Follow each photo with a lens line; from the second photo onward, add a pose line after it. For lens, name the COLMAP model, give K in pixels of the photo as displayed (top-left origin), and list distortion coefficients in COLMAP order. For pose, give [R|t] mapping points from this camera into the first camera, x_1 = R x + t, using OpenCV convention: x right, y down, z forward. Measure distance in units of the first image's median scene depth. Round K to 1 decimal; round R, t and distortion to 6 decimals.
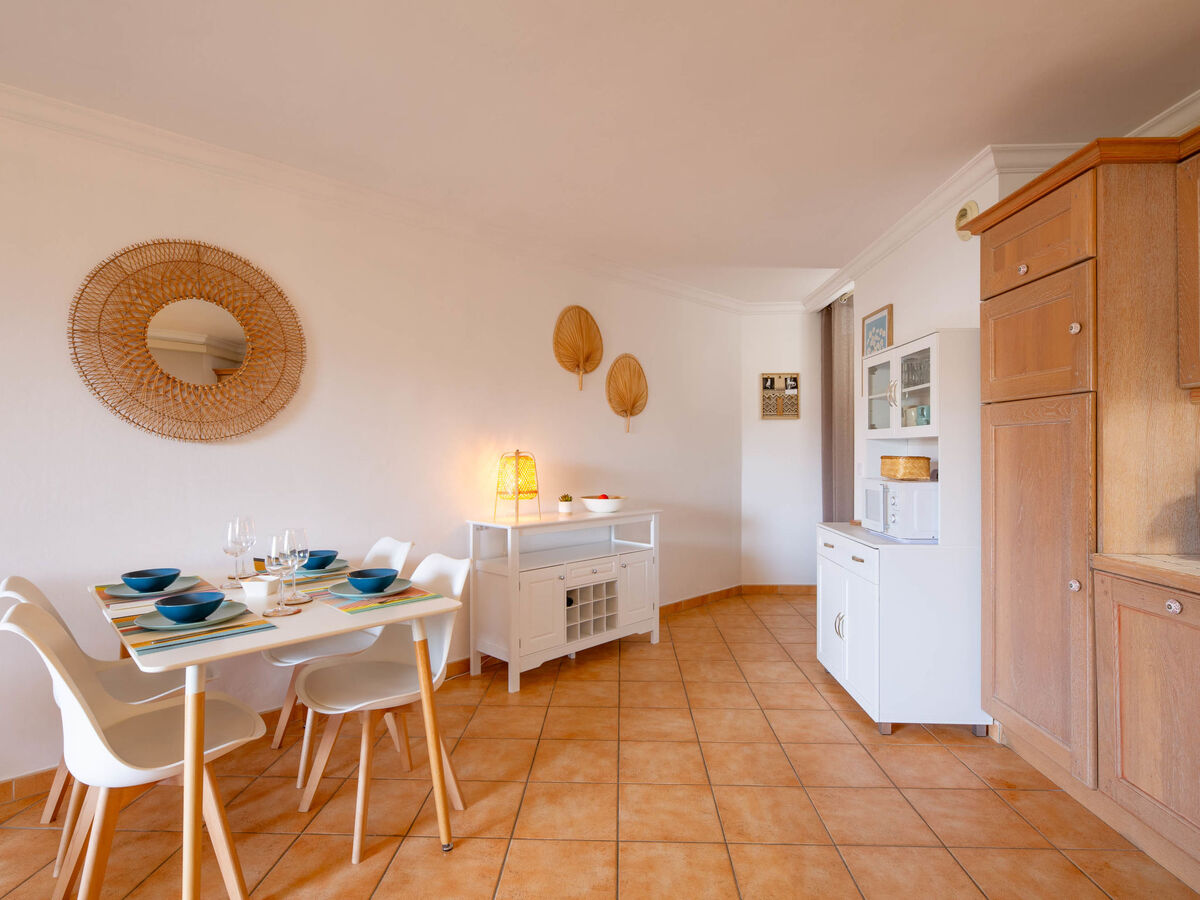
lens RADIAL K [[621.3, 0, 600.0], [0, 621.3, 450.0], [0, 0, 1]] dist [0.008738, -0.000679]
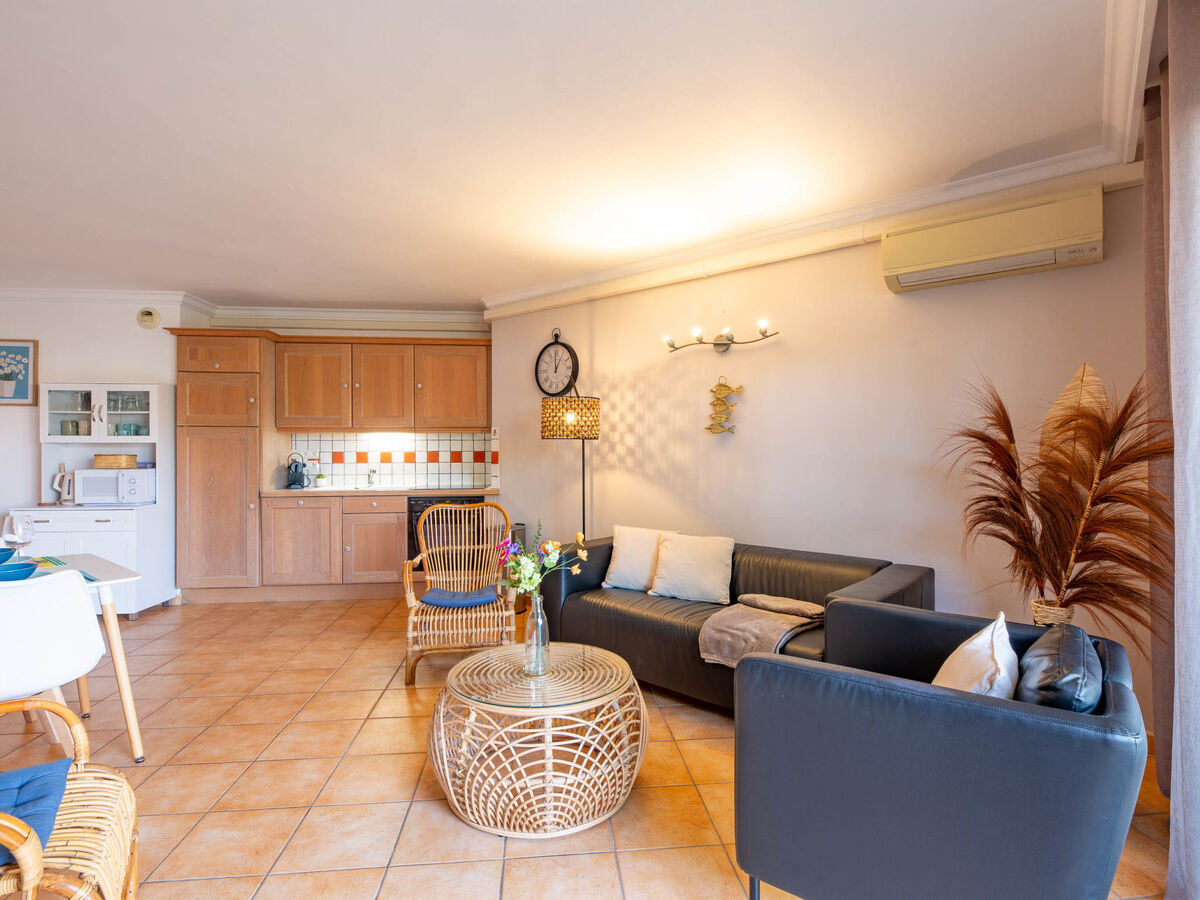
lens RADIAL K [[603.0, 0, 600.0], [0, 603.0, 450.0], [0, 0, 1]] dist [-0.002989, -0.000773]
pose [[-0.135200, 0.002011, 0.990816, -1.414627], [0.001583, 0.999997, -0.001814, 0.004246], [-0.990817, 0.001323, -0.135203, -0.017923]]
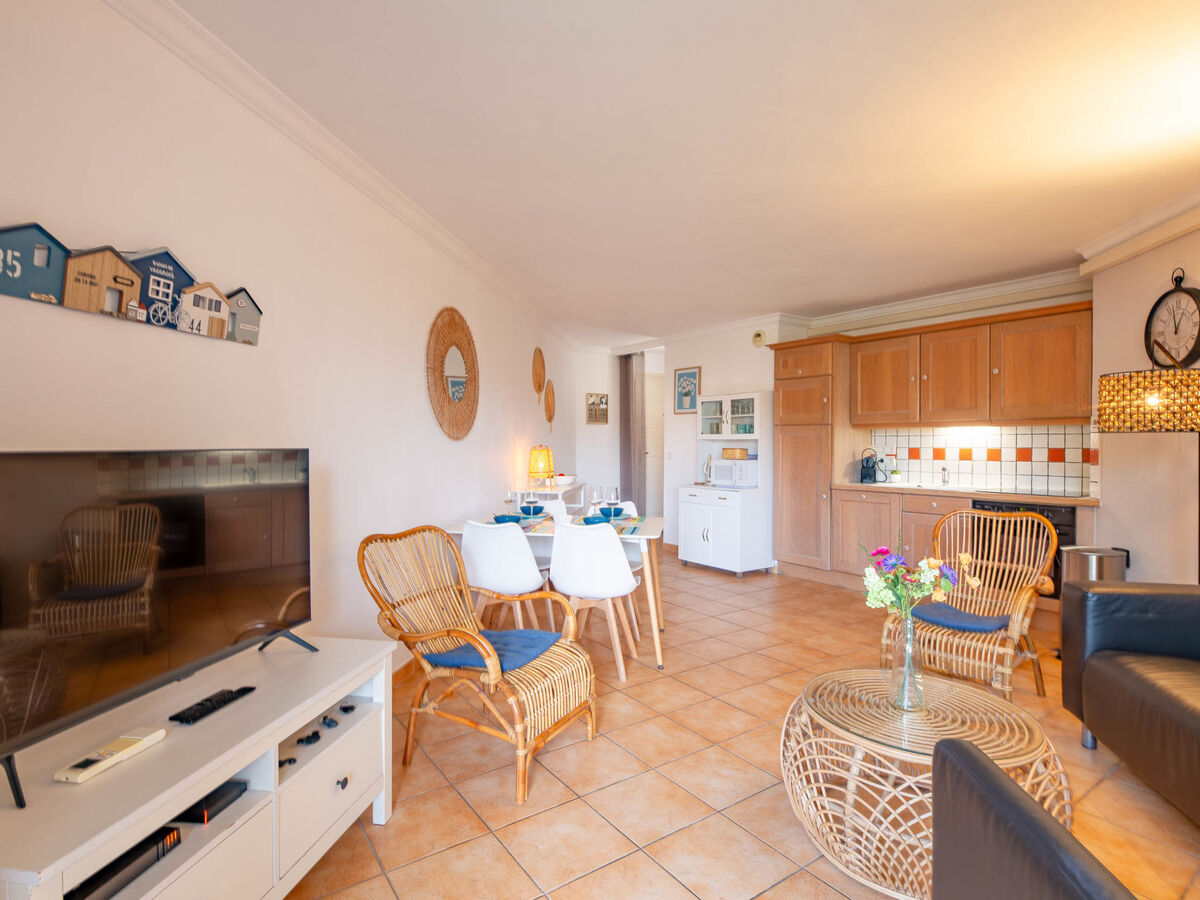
lens RADIAL K [[621.3, 0, 600.0], [0, 621.3, 450.0], [0, 0, 1]] dist [0.008738, -0.000679]
pose [[0.798395, -0.002376, 0.602129, -1.307884], [-0.004069, 0.999948, 0.009341, -0.001891], [-0.602120, -0.009908, 0.798344, -0.442569]]
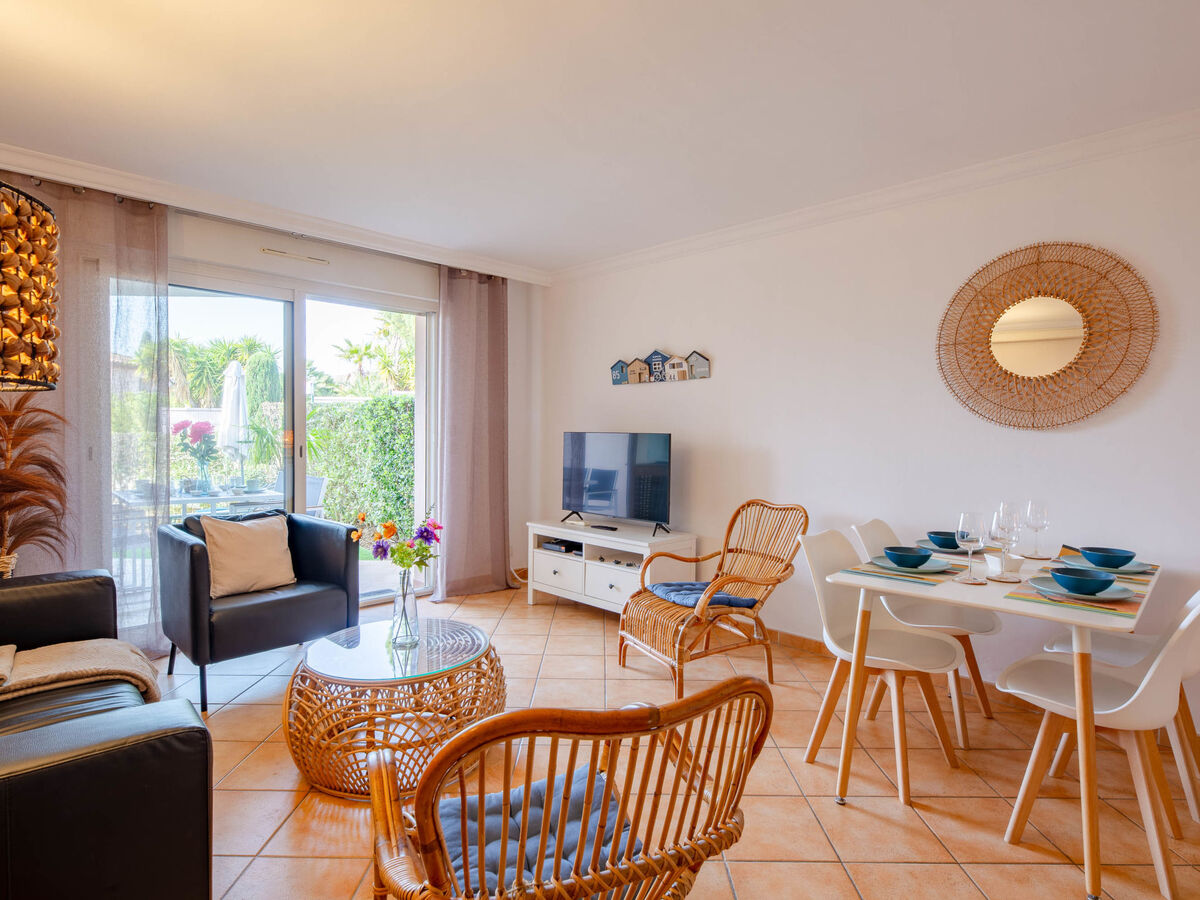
lens RADIAL K [[631.9, 0, 600.0], [0, 631.9, 450.0], [0, 0, 1]] dist [-0.003062, -0.000284]
pose [[0.035749, 0.033479, -0.998800, 0.440400], [-0.011468, 0.999387, 0.033088, -0.005148], [0.999295, 0.010271, 0.036111, 0.215546]]
